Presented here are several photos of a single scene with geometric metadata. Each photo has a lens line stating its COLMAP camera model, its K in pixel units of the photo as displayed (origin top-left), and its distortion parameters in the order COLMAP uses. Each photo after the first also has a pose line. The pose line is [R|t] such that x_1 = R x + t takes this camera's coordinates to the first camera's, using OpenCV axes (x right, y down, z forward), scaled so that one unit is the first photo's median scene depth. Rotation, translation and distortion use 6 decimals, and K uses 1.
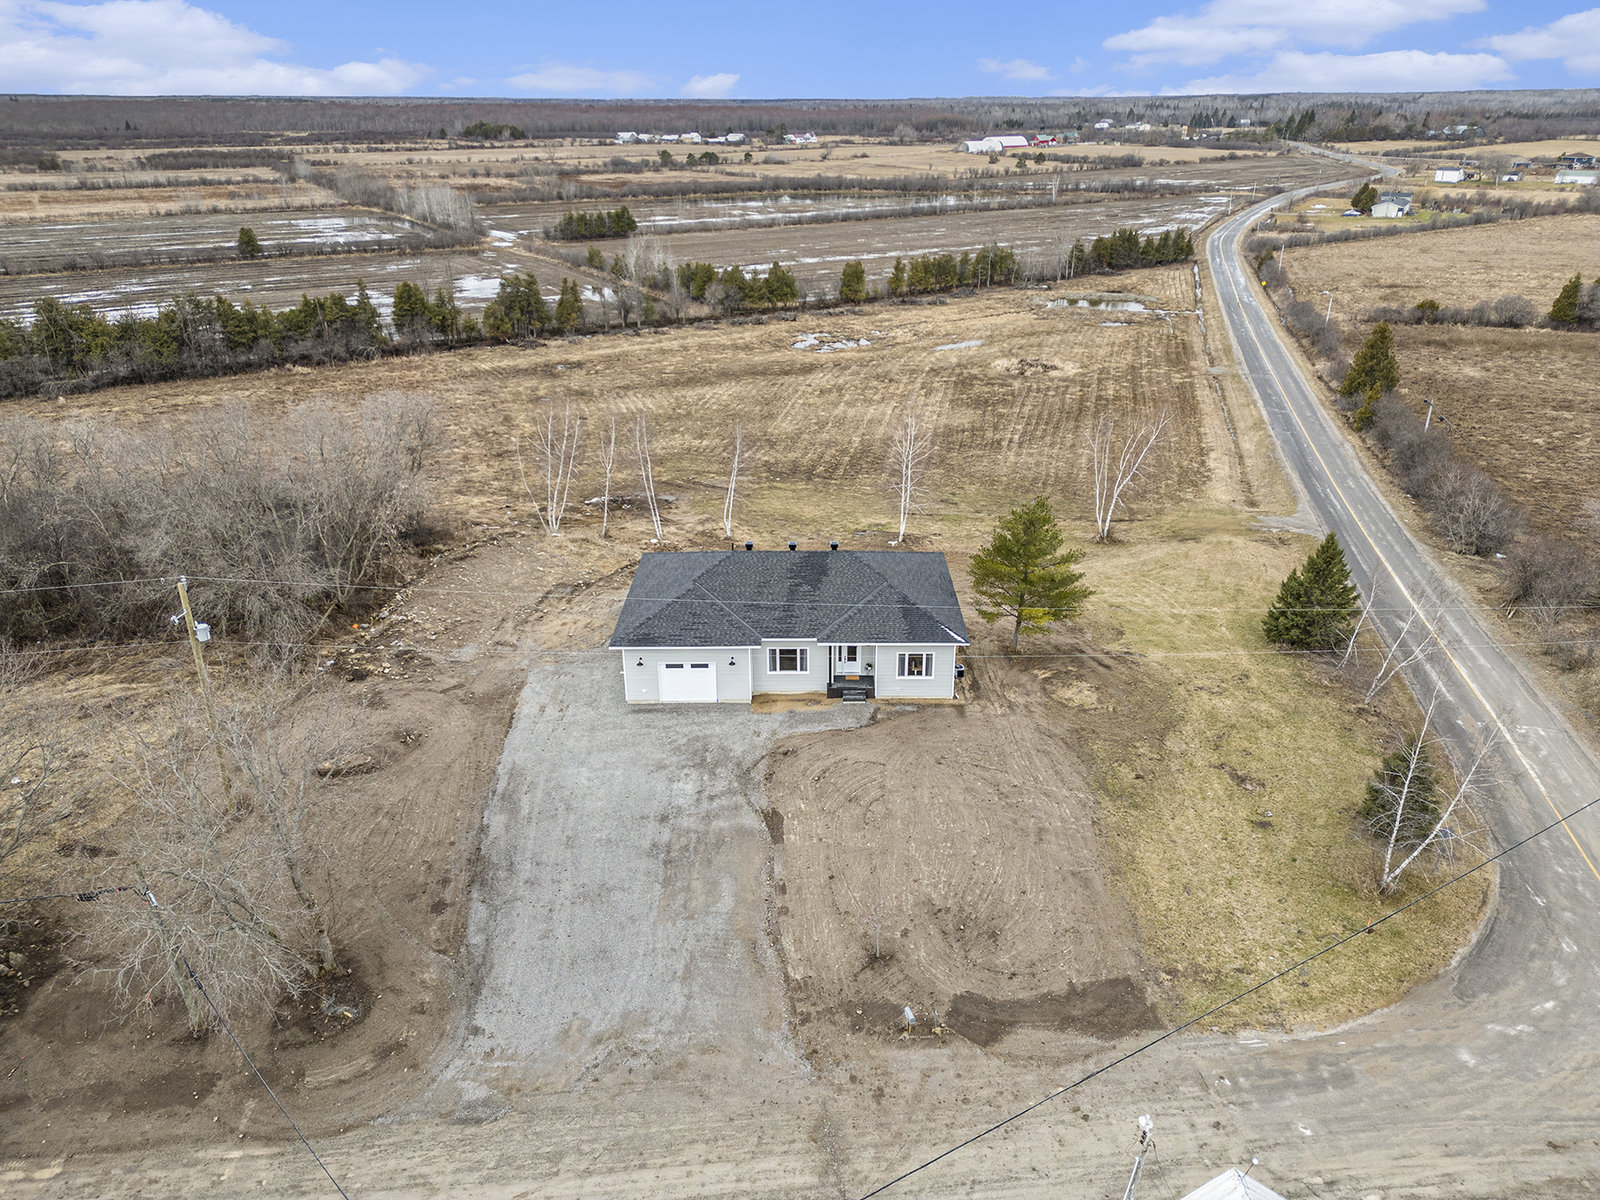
lens RADIAL K [[1142.5, 0, 798.6], [0, 1142.5, 533.9], [0, 0, 1]] dist [0.064017, -0.058895]
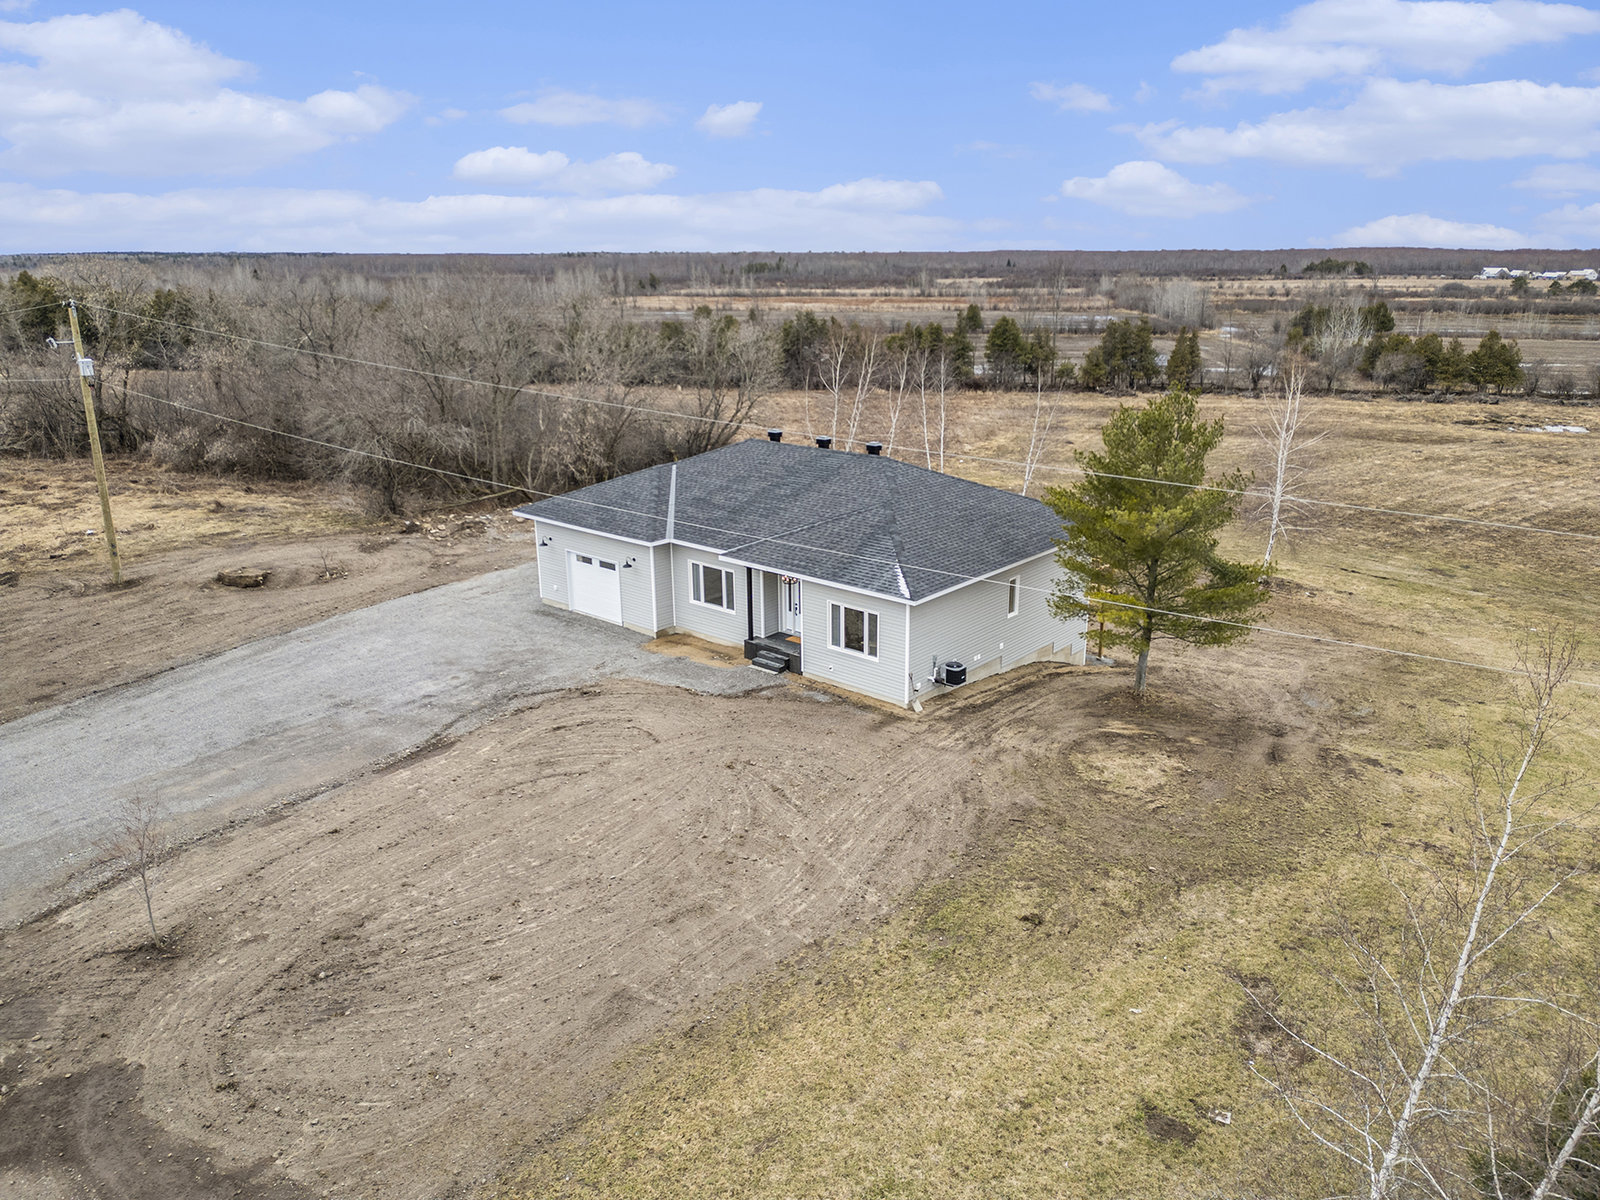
lens RADIAL K [[1113.9, 0, 809.1], [0, 1113.9, 600.1], [0, 0, 1]] dist [0.060950, -0.054570]
pose [[0.766132, 0.194834, -0.612439, 0.432474], [-0.233589, 0.972186, 0.017071, 0.096447], [0.598731, 0.129980, 0.790333, 0.546567]]
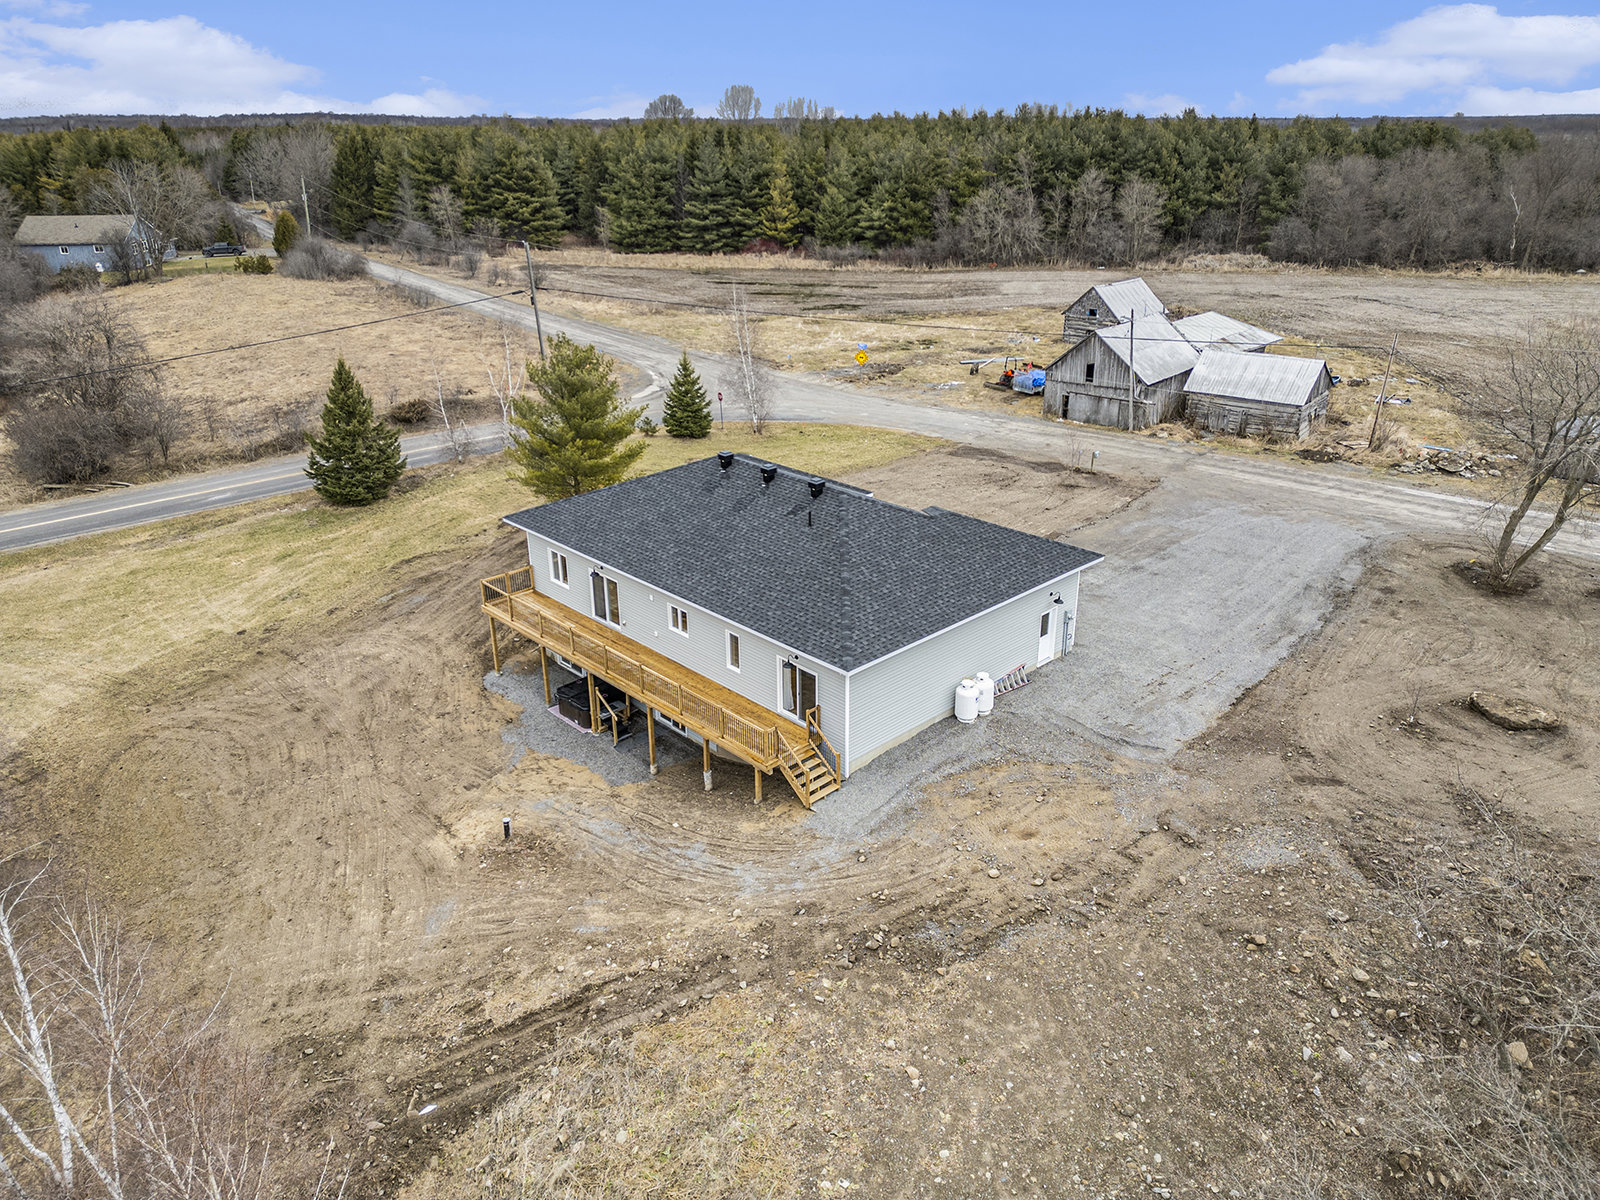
lens RADIAL K [[1113.9, 0, 809.1], [0, 1113.9, 600.1], [0, 0, 1]] dist [0.060950, -0.054570]
pose [[-0.705534, -0.269208, 0.655552, -0.481064], [0.259138, 0.762972, 0.592217, -0.320050], [-0.659598, 0.587707, -0.468541, 1.434021]]
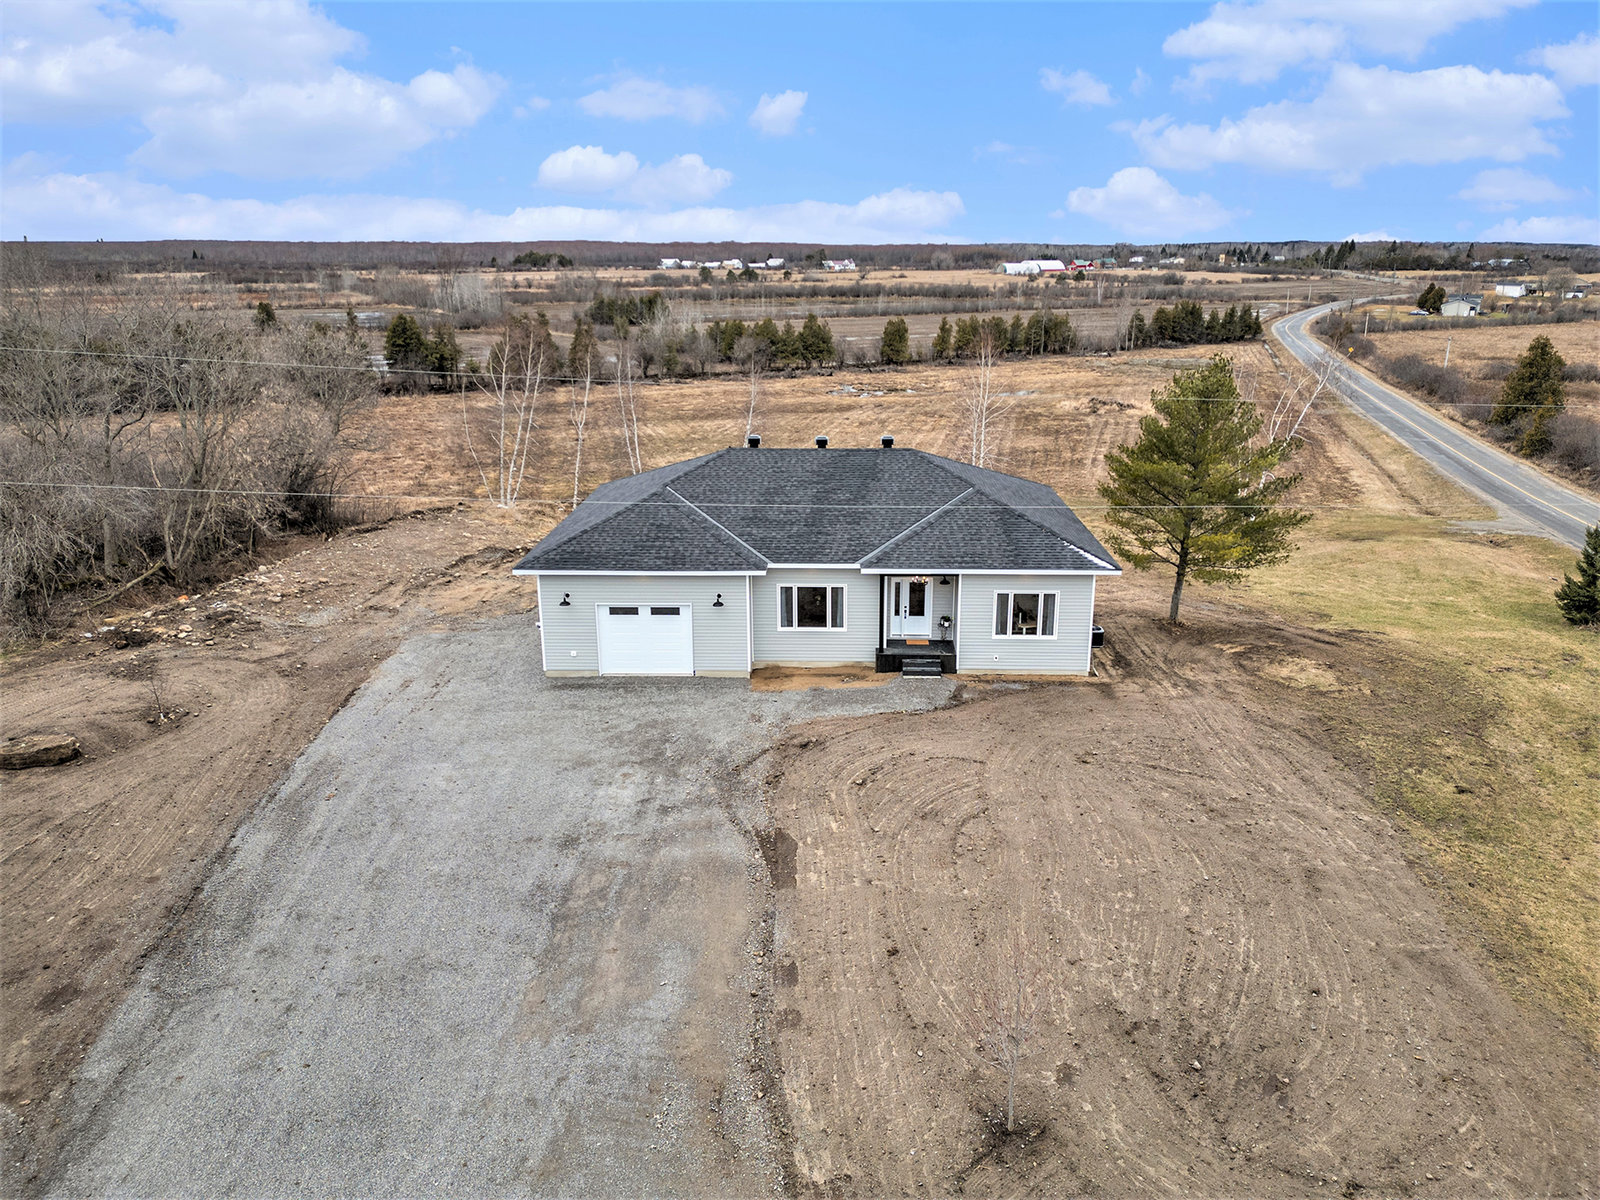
lens RADIAL K [[1142.5, 0, 798.6], [0, 1142.5, 533.9], [0, 0, 1]] dist [0.064017, -0.058895]
pose [[0.999478, 0.009277, -0.030955, 0.002144], [-0.012953, 0.992596, -0.120773, 0.148455], [0.029605, 0.121111, 0.992197, 0.404008]]
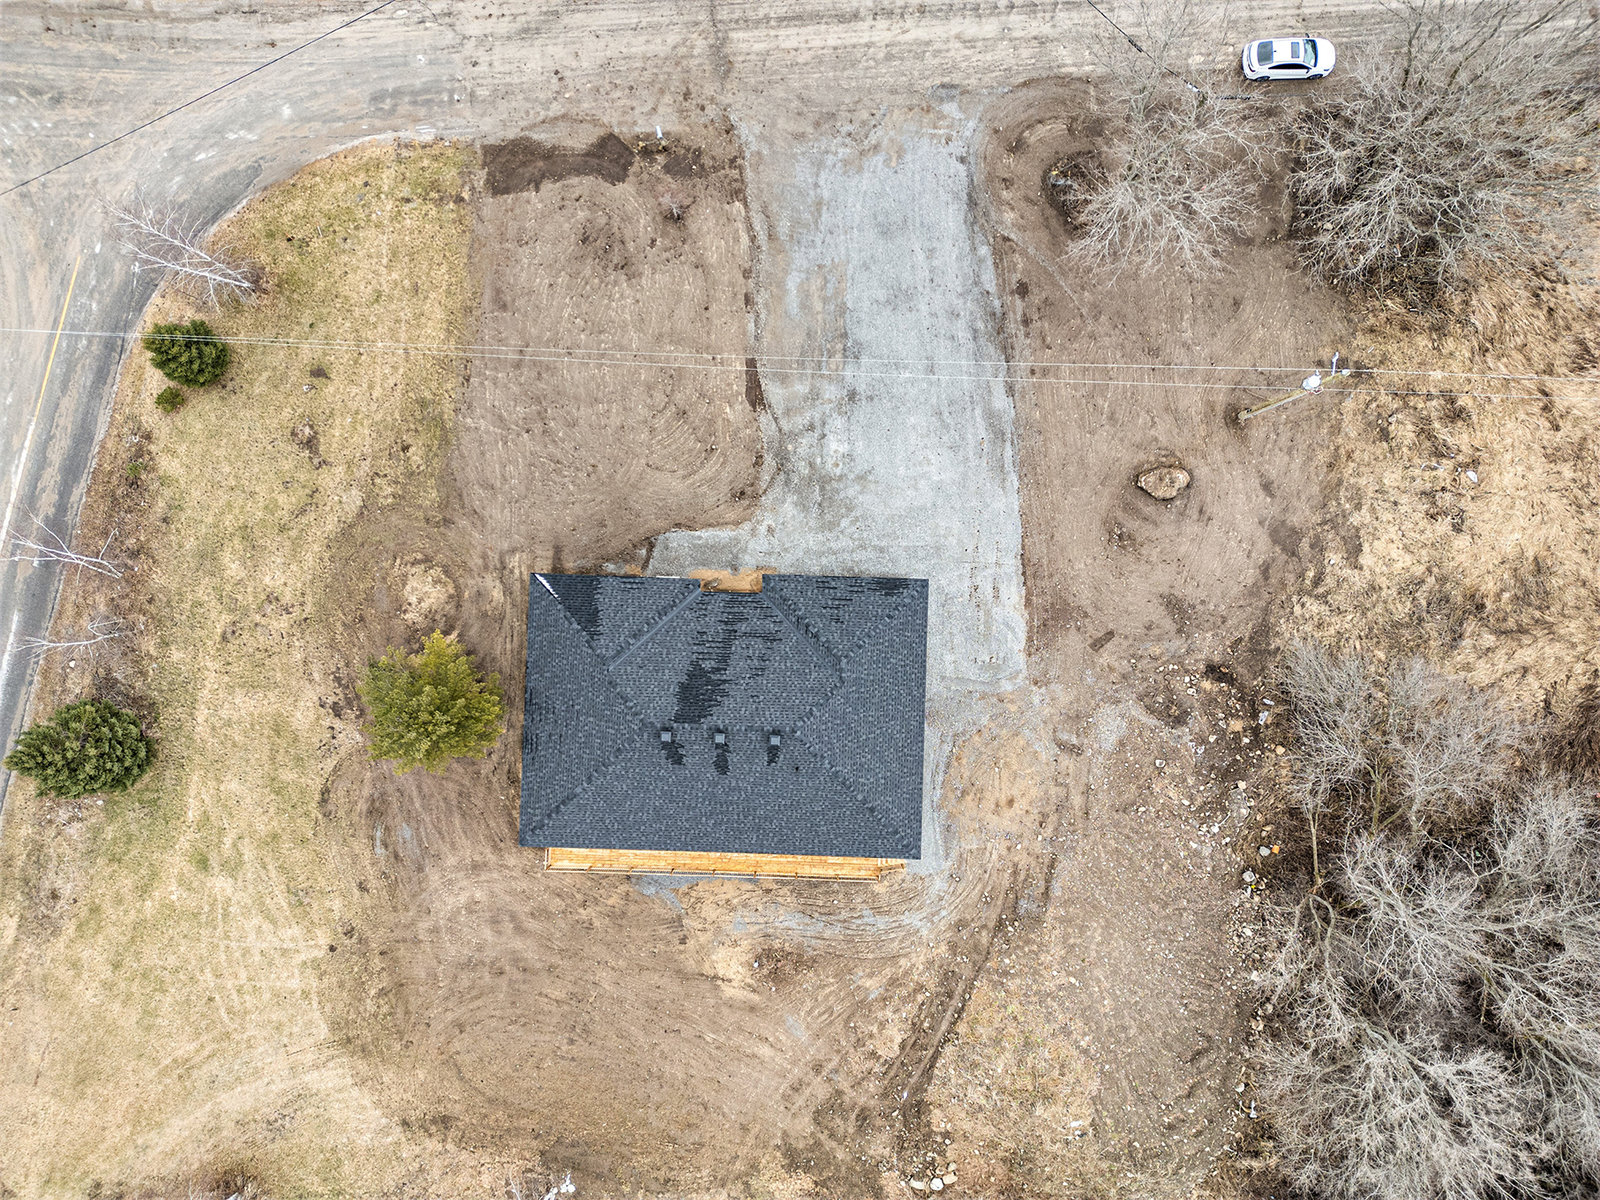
lens RADIAL K [[1113.9, 0, 809.1], [0, 1113.9, 600.1], [0, 0, 1]] dist [0.060950, -0.054570]
pose [[-0.999720, -0.023600, 0.001416, -0.070748], [0.009575, -0.349390, 0.936929, -0.732100], [-0.021617, 0.936680, 0.349518, 0.703065]]
